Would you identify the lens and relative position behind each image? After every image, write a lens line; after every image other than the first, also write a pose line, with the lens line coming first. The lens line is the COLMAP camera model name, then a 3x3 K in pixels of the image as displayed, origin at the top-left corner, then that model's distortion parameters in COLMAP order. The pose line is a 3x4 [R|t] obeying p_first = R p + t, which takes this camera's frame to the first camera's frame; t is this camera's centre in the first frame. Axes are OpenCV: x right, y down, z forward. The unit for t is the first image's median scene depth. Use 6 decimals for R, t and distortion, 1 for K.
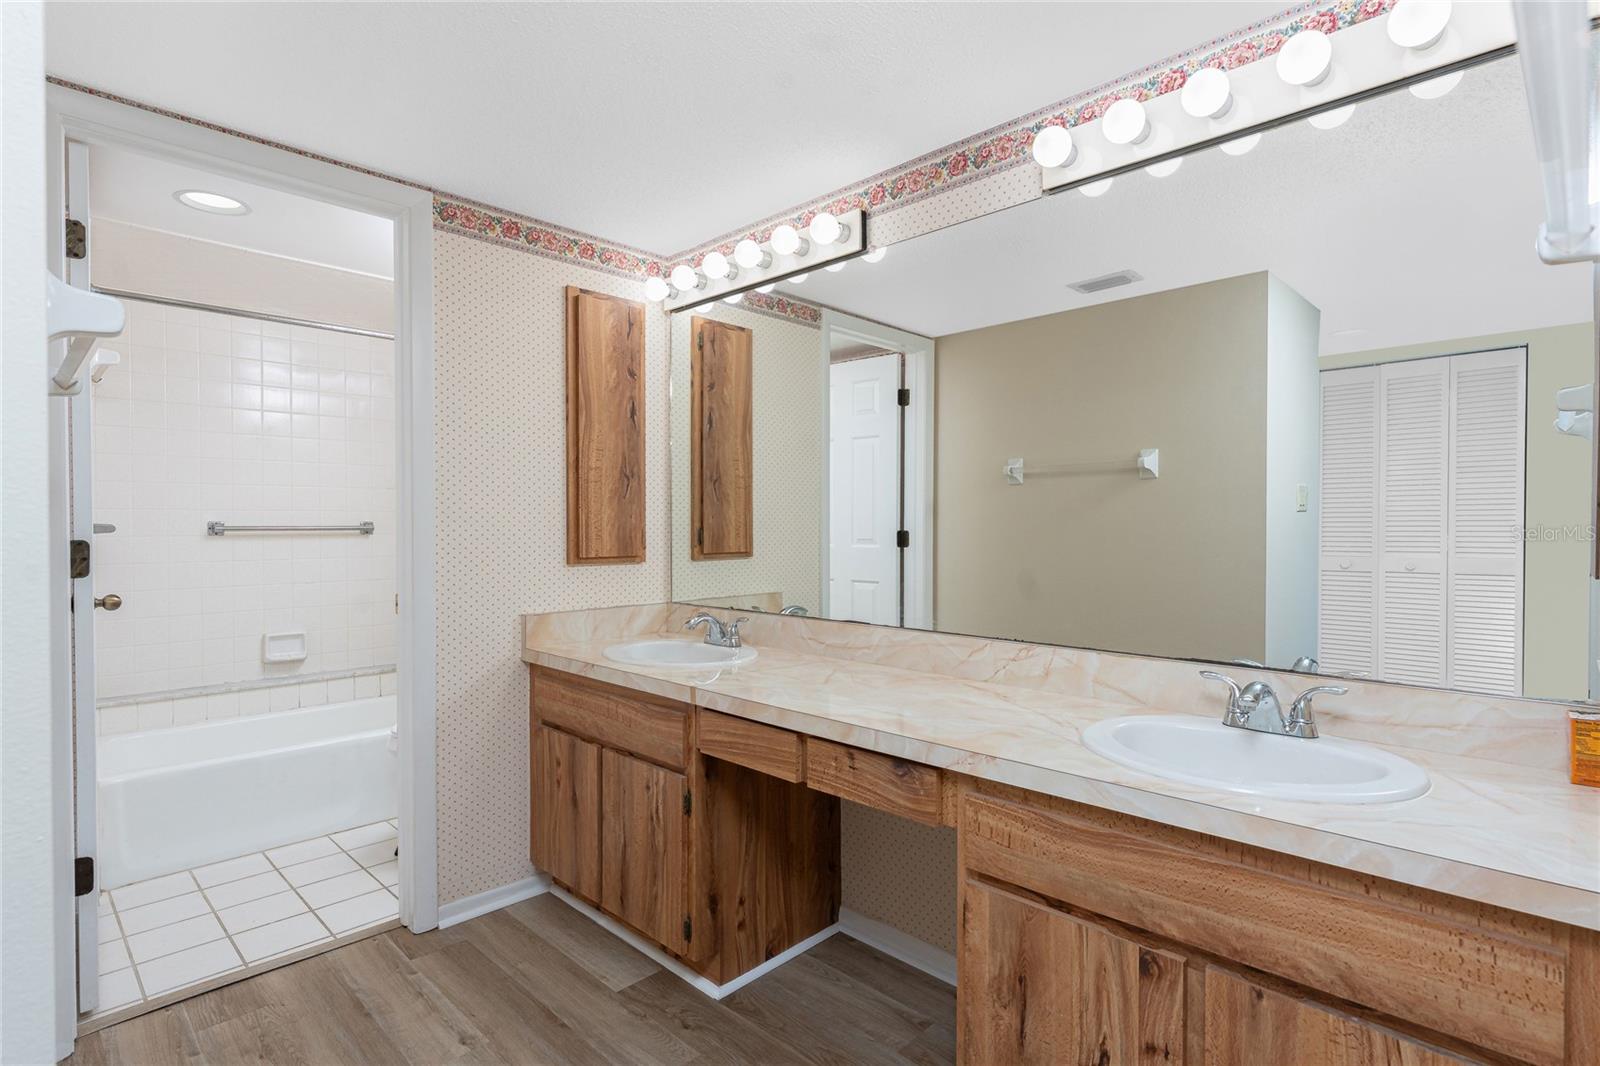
lens RADIAL K [[794.9, 0, 798.7], [0, 794.9, 530.2], [0, 0, 1]] dist [0.001319, 0.000270]
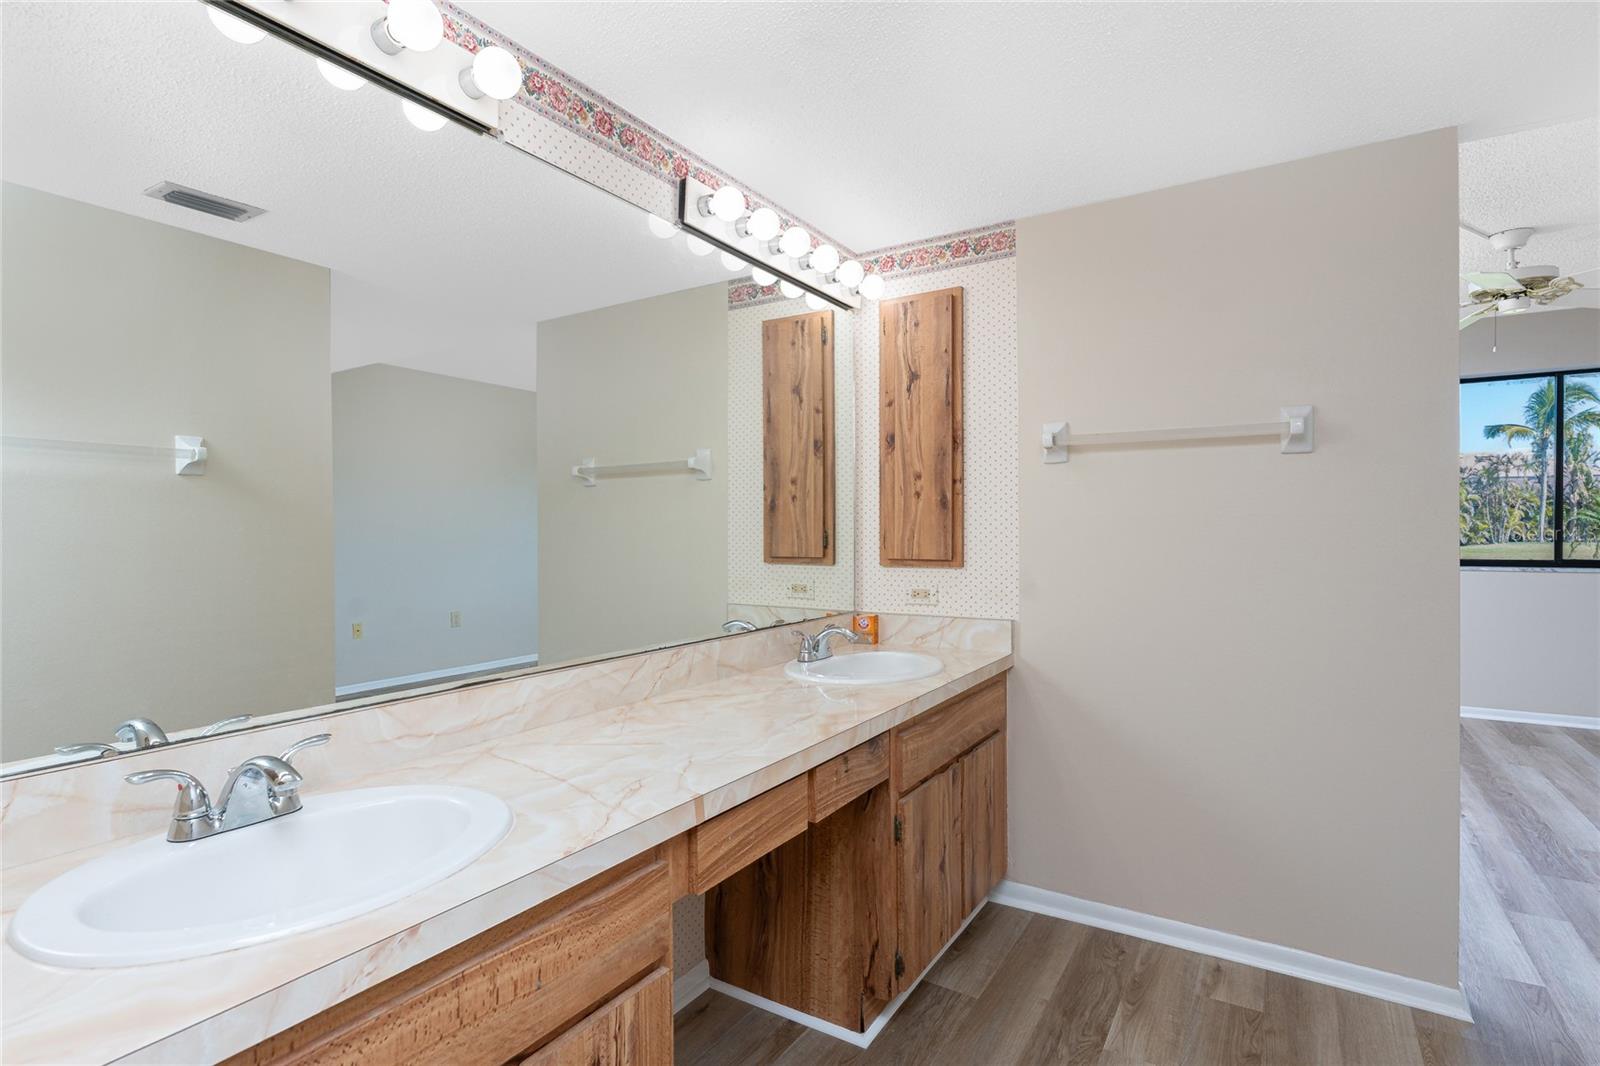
lens RADIAL K [[794.9, 0, 796.2], [0, 794.9, 539.4], [0, 0, 1]] dist [0.001319, 0.000270]
pose [[-0.214748, -0.007668, 0.976639, -0.648023], [0.014799, 0.999829, 0.011104, -0.007341], [-0.976557, 0.016838, -0.214598, 0.909377]]
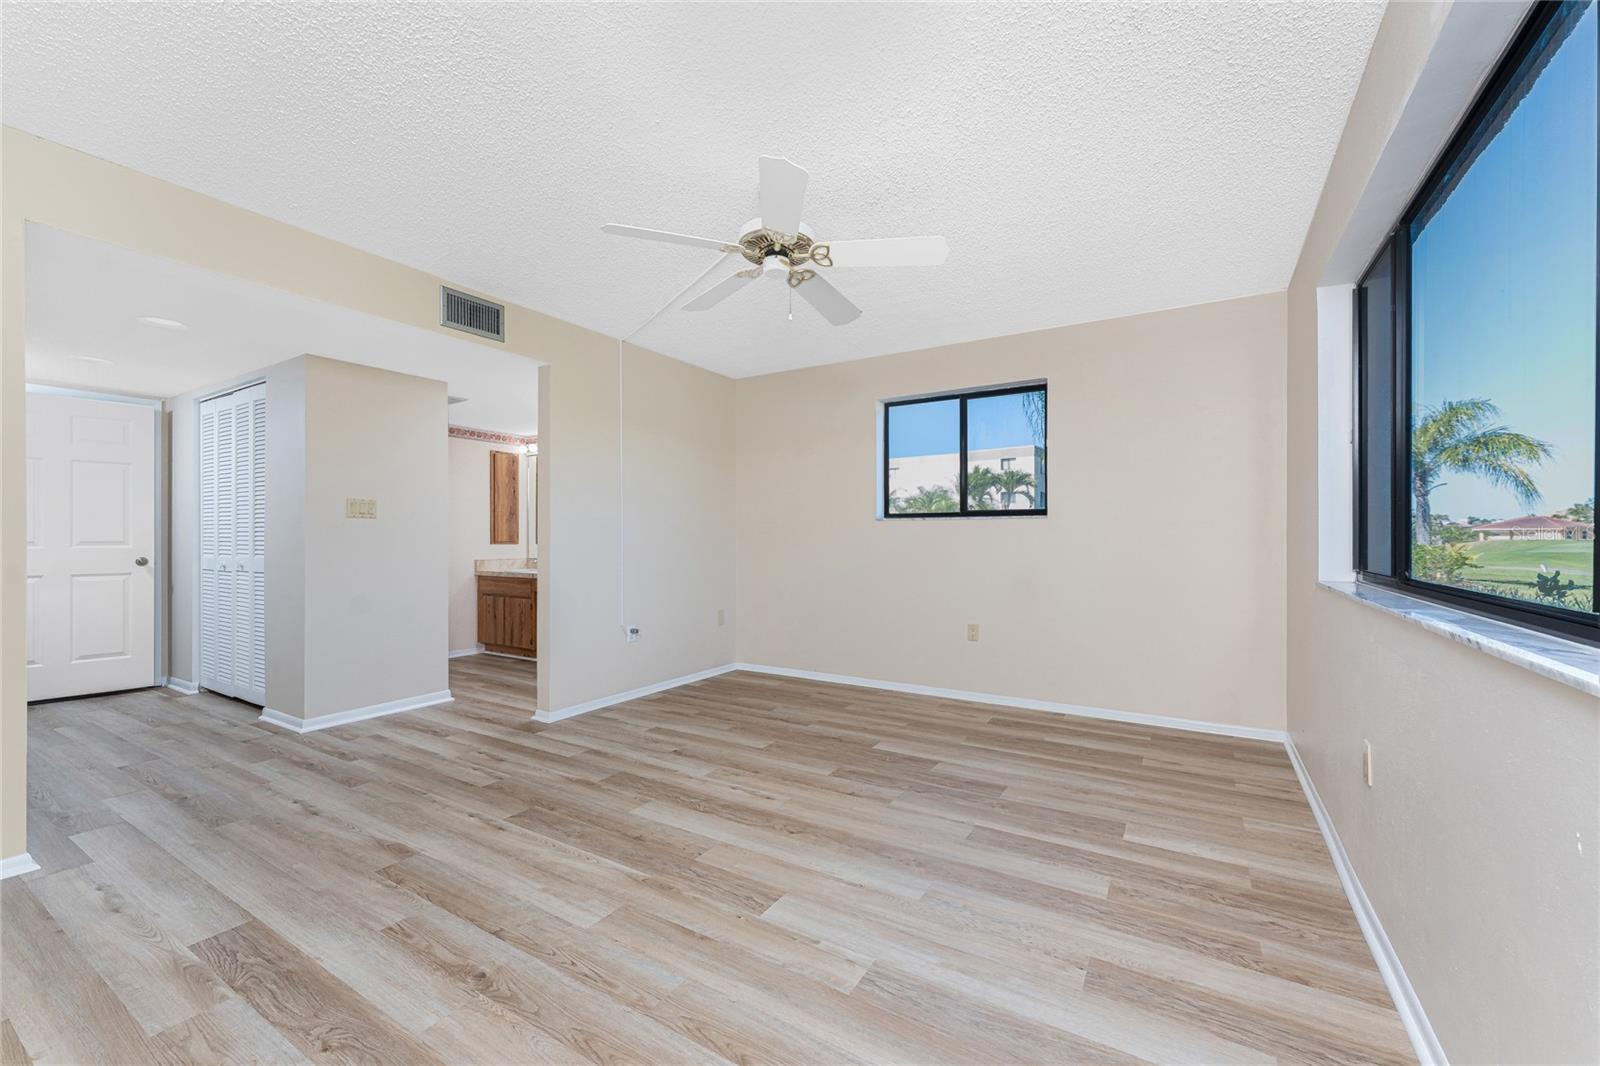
lens RADIAL K [[635.8, 0, 801.9], [0, 635.8, 536.2], [0, 0, 1]] dist [-0.000928, 0.000126]
pose [[0.973764, -0.000150, 0.227559, 0.353696], [0.002025, 0.999966, -0.008007, 0.042387], [-0.227550, 0.008258, 0.973731, -1.851743]]
